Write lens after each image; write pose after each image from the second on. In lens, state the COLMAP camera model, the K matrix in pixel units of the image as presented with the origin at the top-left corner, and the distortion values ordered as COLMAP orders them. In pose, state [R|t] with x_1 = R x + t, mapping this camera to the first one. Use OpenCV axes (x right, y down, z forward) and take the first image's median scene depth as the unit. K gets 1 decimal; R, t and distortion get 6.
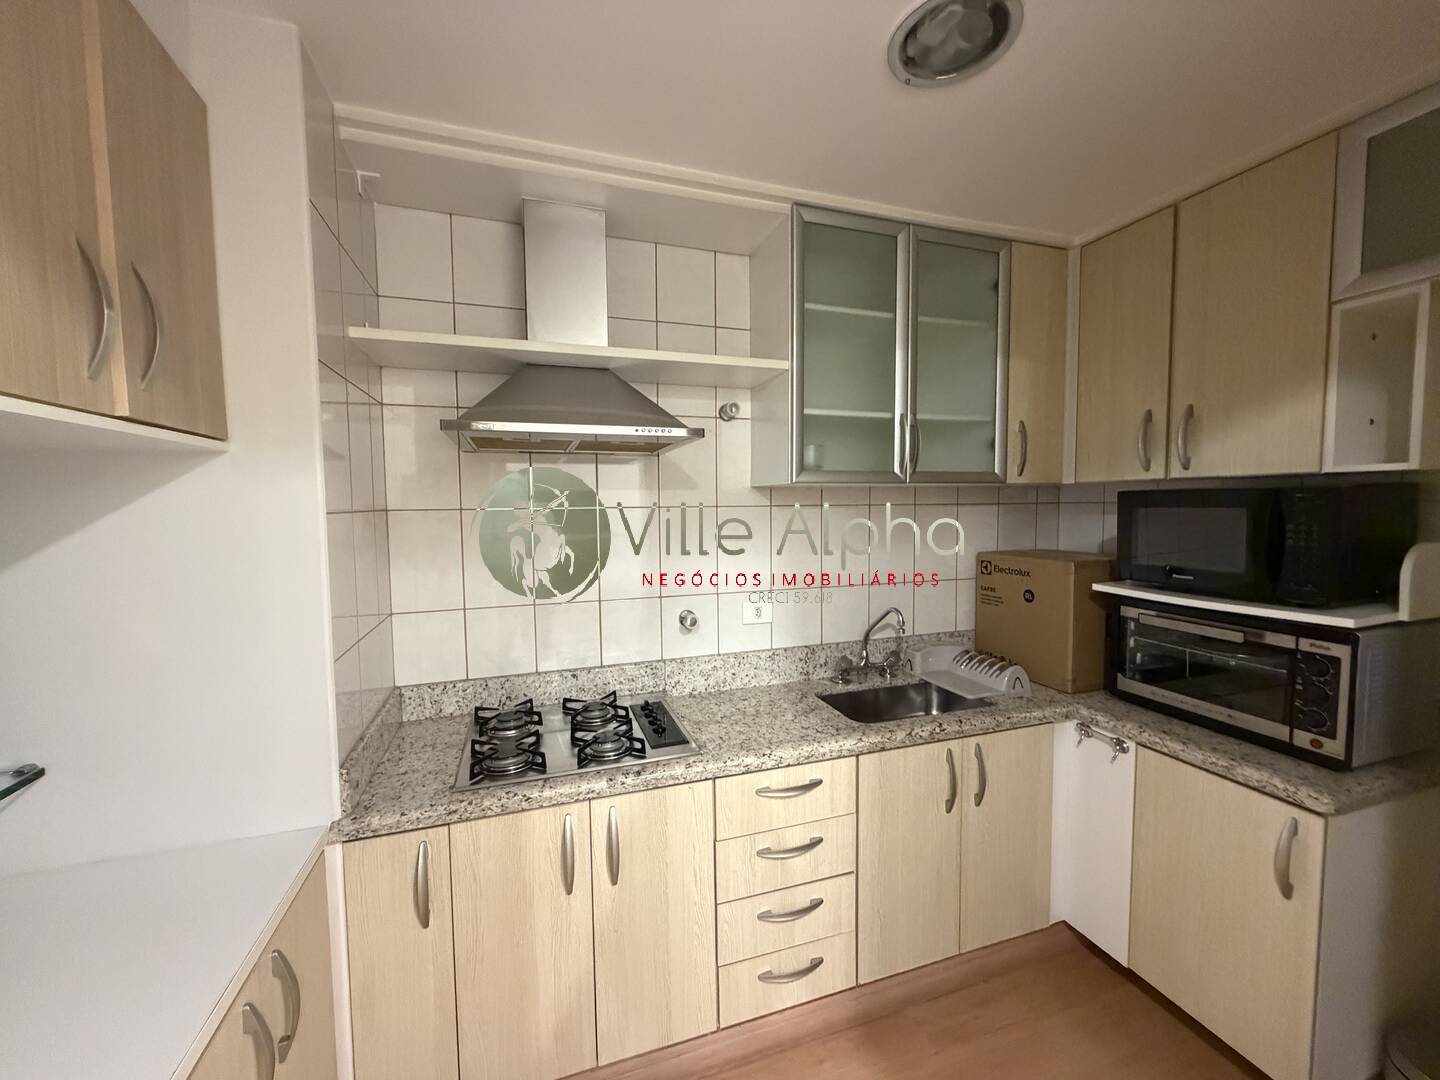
lens RADIAL K [[573.7, 0, 719.9], [0, 573.7, 542.4], [0, 0, 1]] dist [-0.001281, -0.000618]
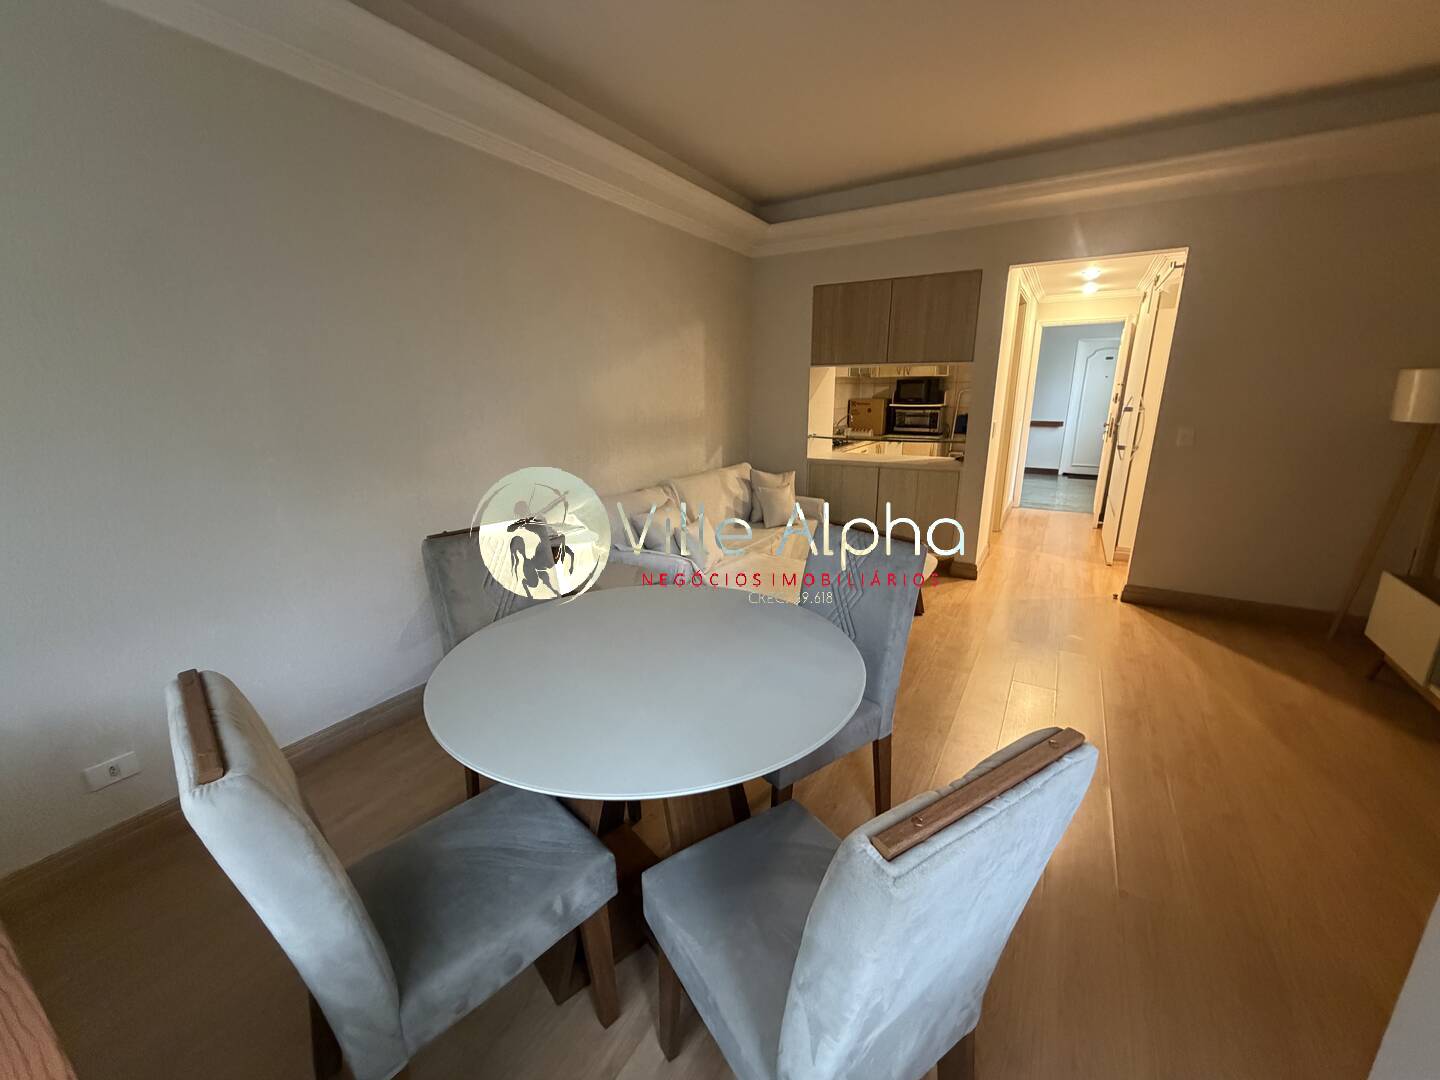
lens RADIAL K [[573.7, 0, 718.4], [0, 573.7, 545.8], [0, 0, 1]] dist [-0.001281, -0.000618]
pose [[0.764751, -0.174143, 0.620347, -3.052808], [0.045960, 0.975075, 0.217063, 0.118474], [-0.642684, -0.137488, 0.753693, -1.427074]]
